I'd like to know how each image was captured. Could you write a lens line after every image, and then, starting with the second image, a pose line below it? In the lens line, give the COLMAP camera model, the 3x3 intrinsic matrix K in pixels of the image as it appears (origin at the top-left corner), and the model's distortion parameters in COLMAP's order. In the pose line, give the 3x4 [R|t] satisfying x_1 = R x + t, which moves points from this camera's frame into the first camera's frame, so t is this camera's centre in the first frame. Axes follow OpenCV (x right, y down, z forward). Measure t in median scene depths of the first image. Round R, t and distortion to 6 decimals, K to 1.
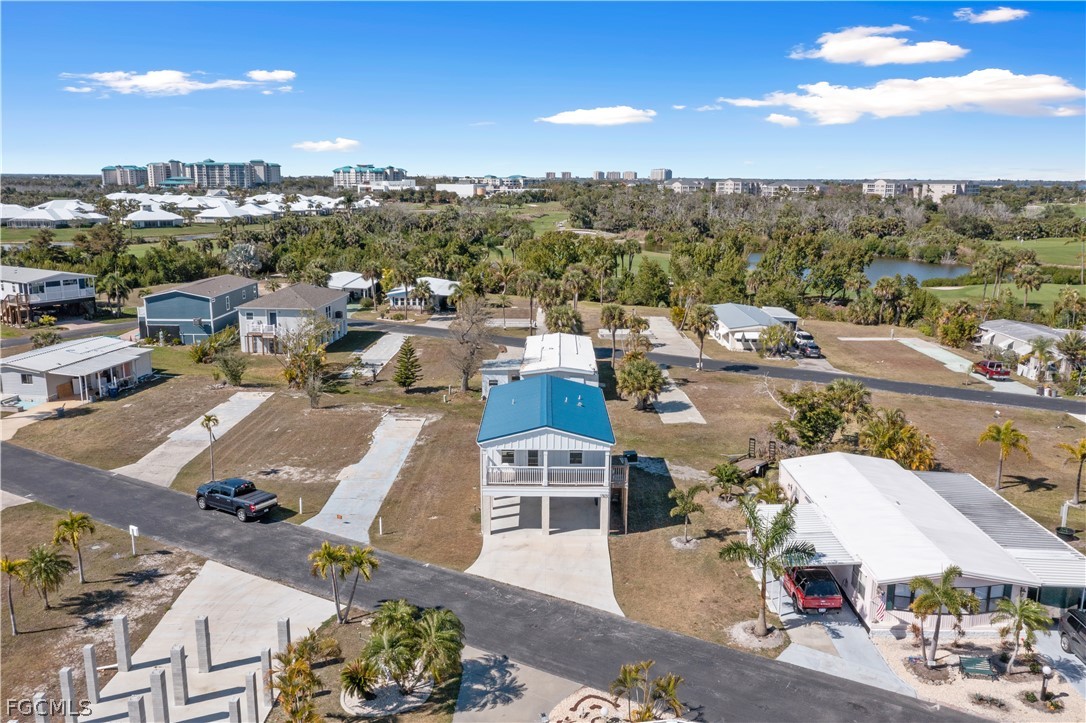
lens RADIAL K [[880.6, 0, 543.0], [0, 880.6, 361.5], [0, 0, 1]] dist [-0.000139, -0.001952]
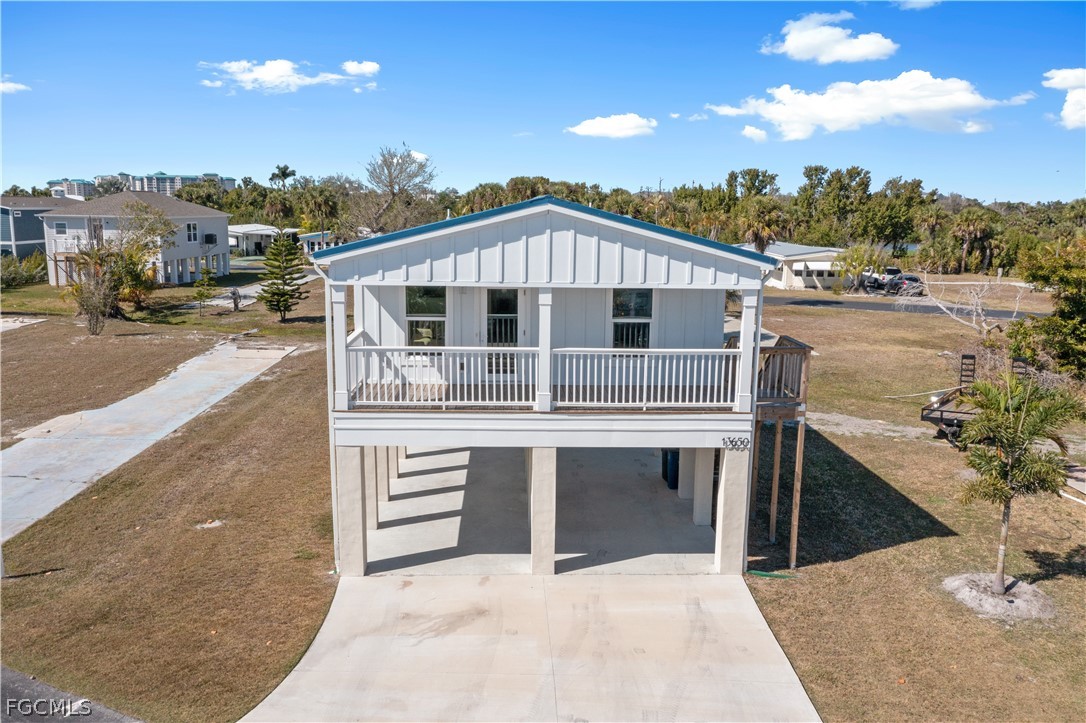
lens RADIAL K [[863.7, 0, 543.0], [0, 863.7, 361.5], [0, 0, 1]] dist [0.000998, 0.002662]
pose [[0.999075, -0.000549, 0.042990, -0.007526], [0.001869, 0.999528, -0.030670, 0.096786], [-0.042953, 0.030722, 0.998605, 0.510786]]
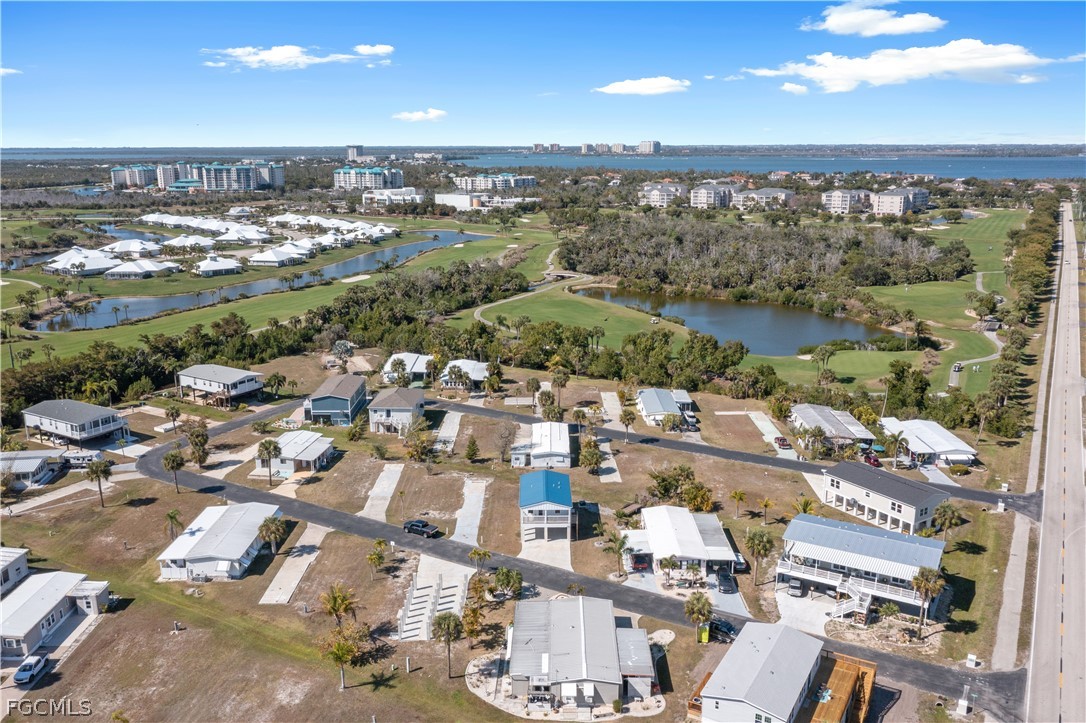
lens RADIAL K [[906.7, 0, 543.0], [0, 906.7, 361.5], [0, 0, 1]] dist [0.002361, -0.006335]
pose [[0.999868, -0.012266, 0.010615, -0.020355], [0.011863, 0.999238, 0.037182, -0.315678], [-0.011063, -0.037051, 0.999252, -1.200255]]
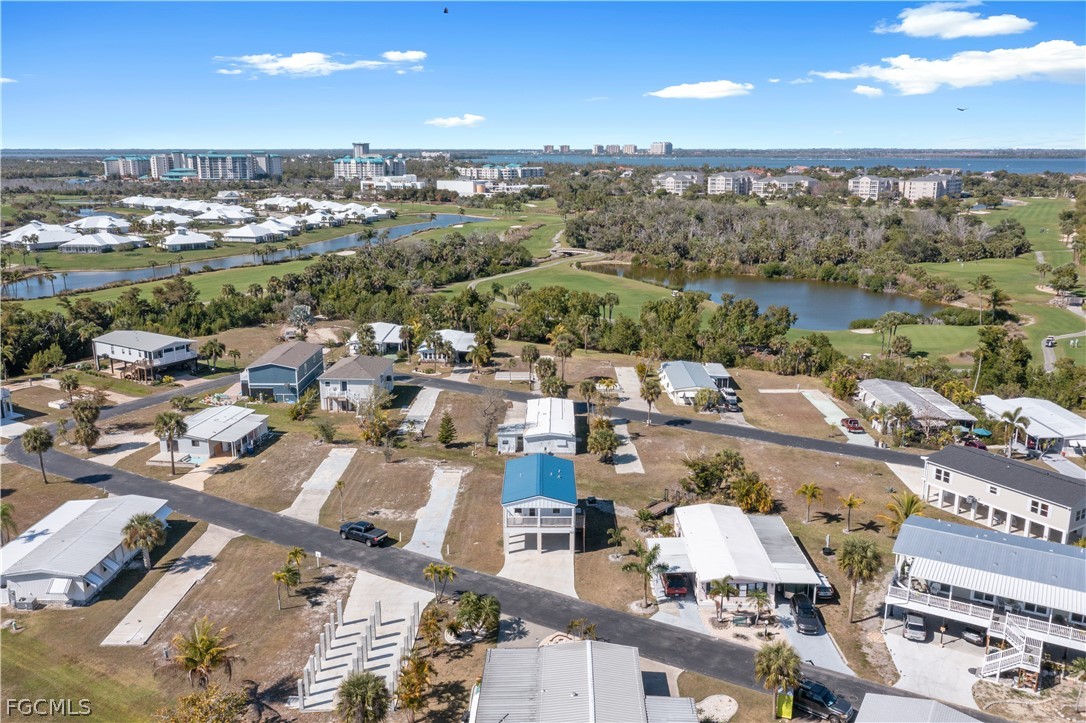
lens RADIAL K [[906.7, 0, 543.0], [0, 906.7, 361.5], [0, 0, 1]] dist [0.002361, -0.006335]
pose [[0.999979, -0.006387, 0.000488, 0.008658], [0.006369, 0.999542, 0.029588, -0.185586], [-0.000677, -0.029584, 0.999562, -0.623806]]
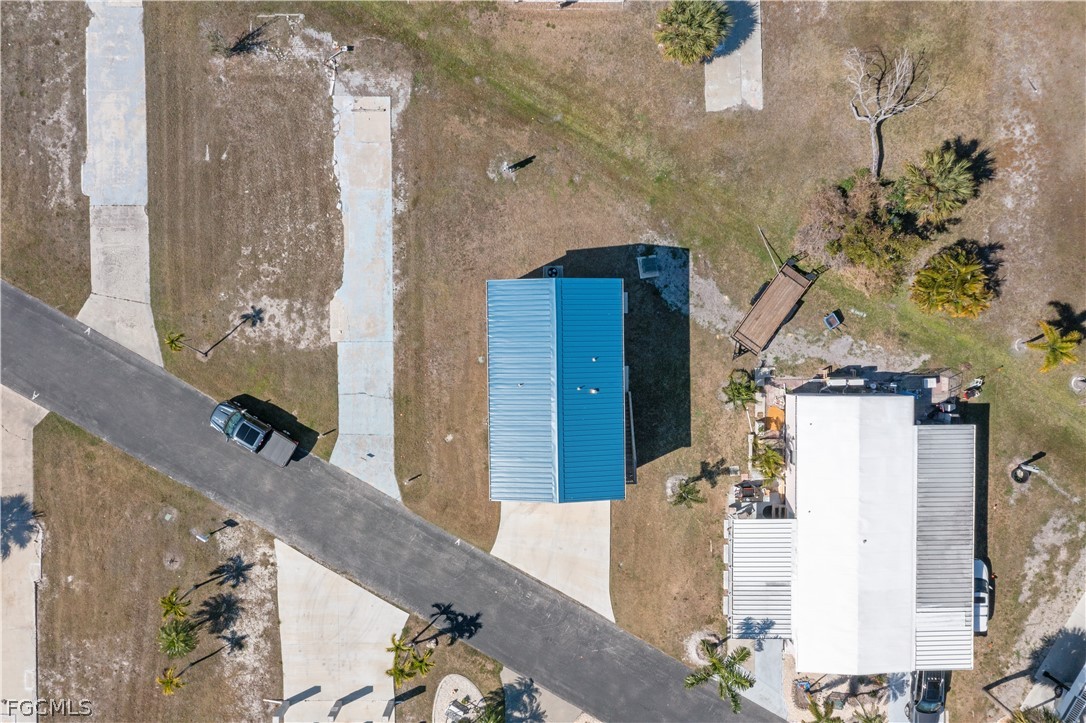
lens RADIAL K [[863.7, 0, 543.0], [0, 863.7, 361.5], [0, 0, 1]] dist [0.000998, 0.002662]
pose [[0.999883, -0.015317, 0.000171, -0.008141], [0.002505, 0.174511, 0.984652, -0.667258], [-0.015112, -0.984536, 0.174529, 0.704643]]
